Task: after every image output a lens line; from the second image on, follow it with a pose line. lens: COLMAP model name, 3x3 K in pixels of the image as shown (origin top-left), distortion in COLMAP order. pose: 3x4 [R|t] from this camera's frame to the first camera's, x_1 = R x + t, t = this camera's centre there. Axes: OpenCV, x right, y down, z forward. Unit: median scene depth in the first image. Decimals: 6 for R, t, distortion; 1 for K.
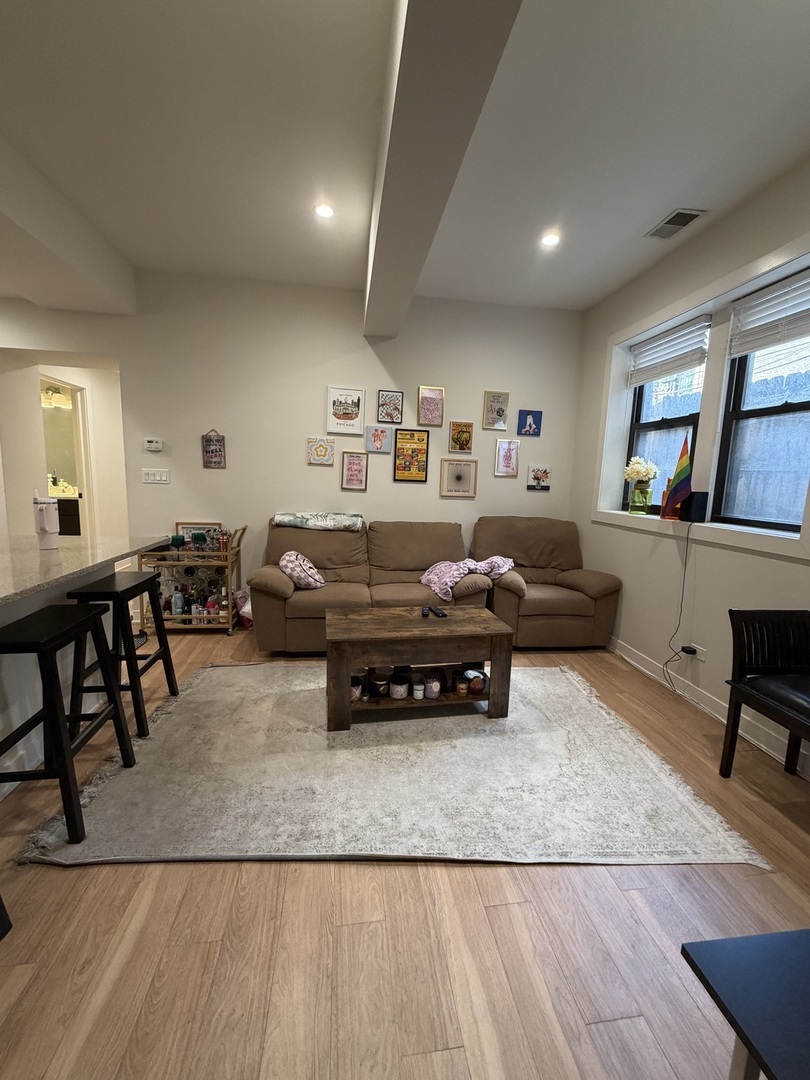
lens RADIAL K [[429.9, 0, 401.2], [0, 429.9, 539.6], [0, 0, 1]] dist [0.003168, -0.000620]
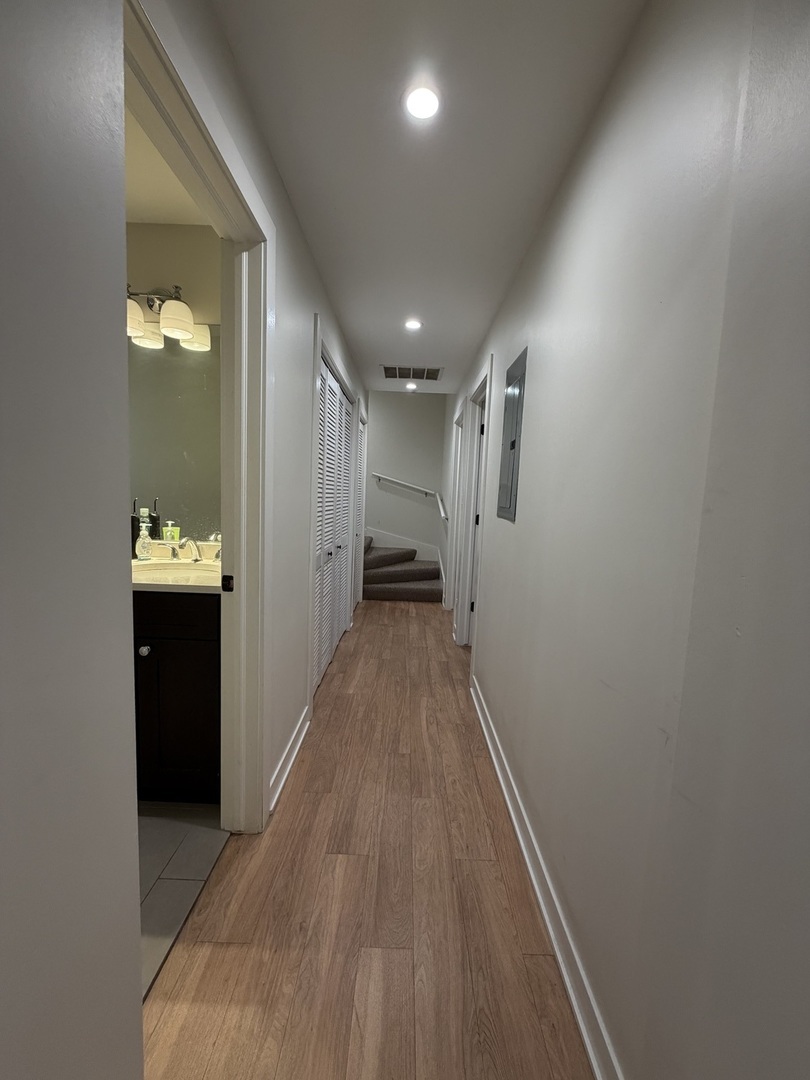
lens RADIAL K [[429.9, 0, 399.1], [0, 429.9, 538.9], [0, 0, 1]] dist [0.003168, -0.000620]
pose [[0.989778, 0.019623, -0.141262, -0.534302], [-0.025475, 0.998885, -0.039735, -0.116841], [0.140325, 0.042928, 0.989174, 0.650284]]
